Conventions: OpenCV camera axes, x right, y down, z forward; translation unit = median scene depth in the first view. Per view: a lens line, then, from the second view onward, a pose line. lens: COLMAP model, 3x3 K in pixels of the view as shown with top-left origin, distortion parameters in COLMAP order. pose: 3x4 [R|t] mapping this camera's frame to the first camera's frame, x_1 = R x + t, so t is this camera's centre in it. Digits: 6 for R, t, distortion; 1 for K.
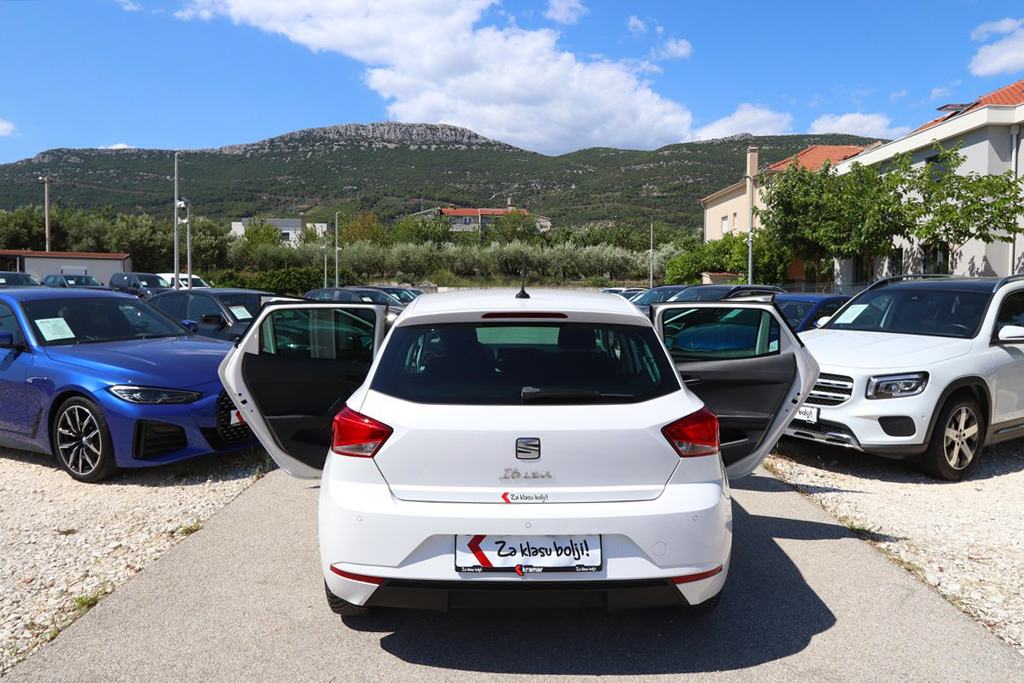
lens RADIAL K [[694.1, 0, 501.8], [0, 694.1, 312.6], [0, 0, 1]] dist [-0.007884, 0.011773]
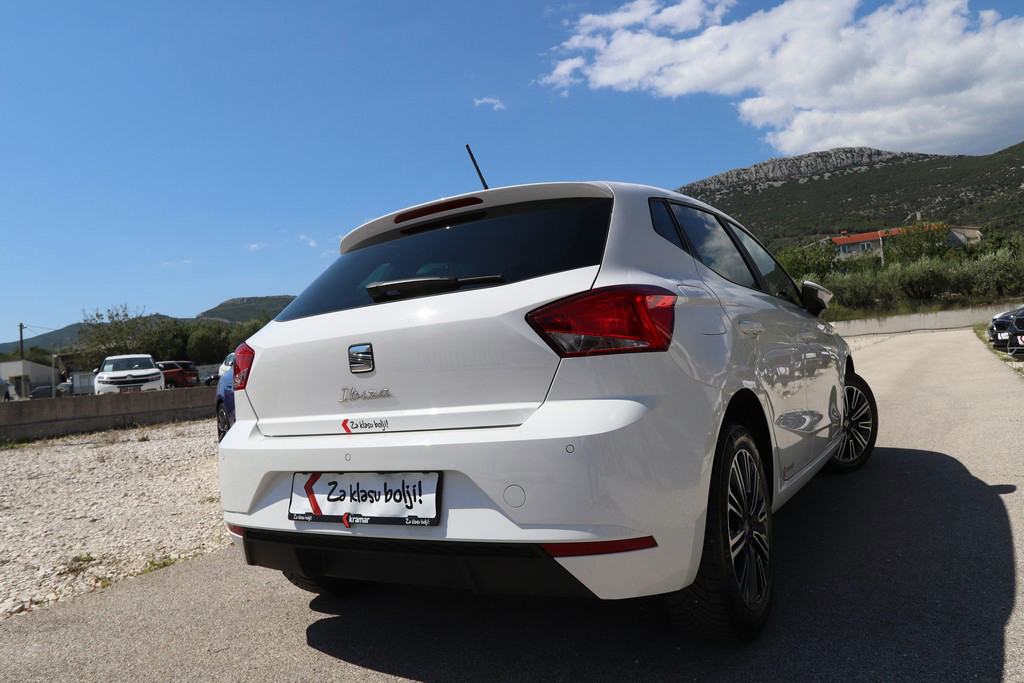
lens RADIAL K [[708.2, 0, 514.6], [0, 708.2, 352.1], [0, 0, 1]] dist [0.005024, 0.007532]
pose [[0.858100, -0.087076, -0.506045, 0.261513], [0.075280, 0.996202, -0.043766, 0.112395], [0.507934, -0.000539, 0.861396, 0.211482]]
